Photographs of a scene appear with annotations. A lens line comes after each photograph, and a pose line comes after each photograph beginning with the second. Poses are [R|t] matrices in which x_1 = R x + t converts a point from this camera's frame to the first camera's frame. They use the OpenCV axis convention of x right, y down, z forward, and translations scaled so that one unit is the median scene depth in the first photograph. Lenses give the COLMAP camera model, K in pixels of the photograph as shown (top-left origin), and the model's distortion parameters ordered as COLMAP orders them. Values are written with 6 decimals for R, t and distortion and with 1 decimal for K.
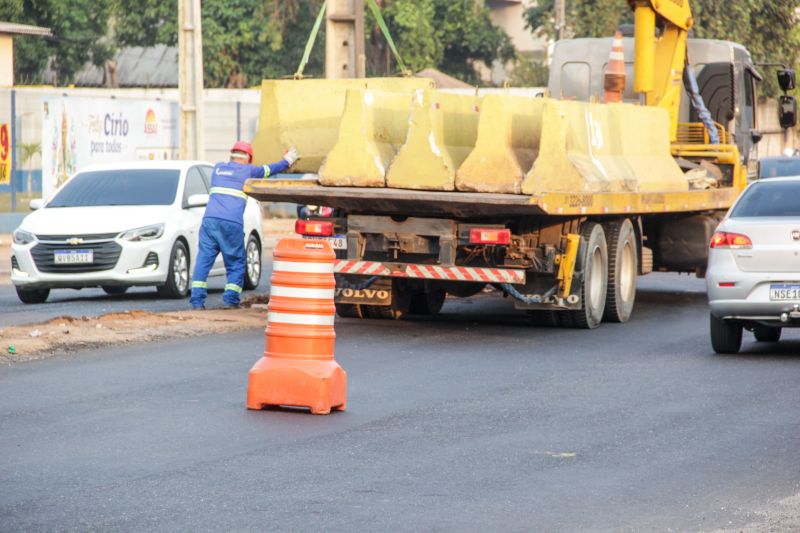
lens RADIAL K [[4429.9, 0, 400.0], [0, 4429.9, 266.5], [0, 0, 1]] dist [0.065374, -0.170311]
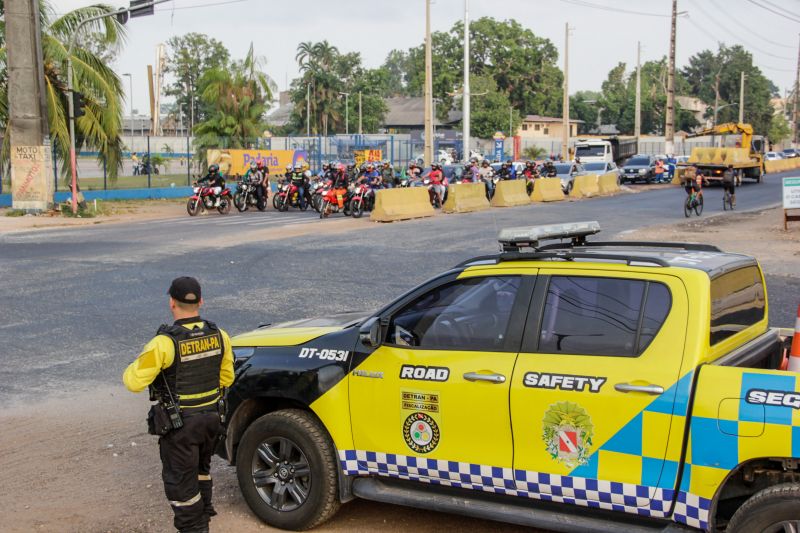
lens RADIAL K [[1187.4, 0, 400.0], [0, 1187.4, 266.5], [0, 0, 1]] dist [0.000386, 0.798927]
pose [[0.977670, 0.017304, -0.209431, -0.054624], [-0.001731, 0.997233, 0.074317, 0.001714], [0.210138, -0.072295, 0.974995, -0.627156]]
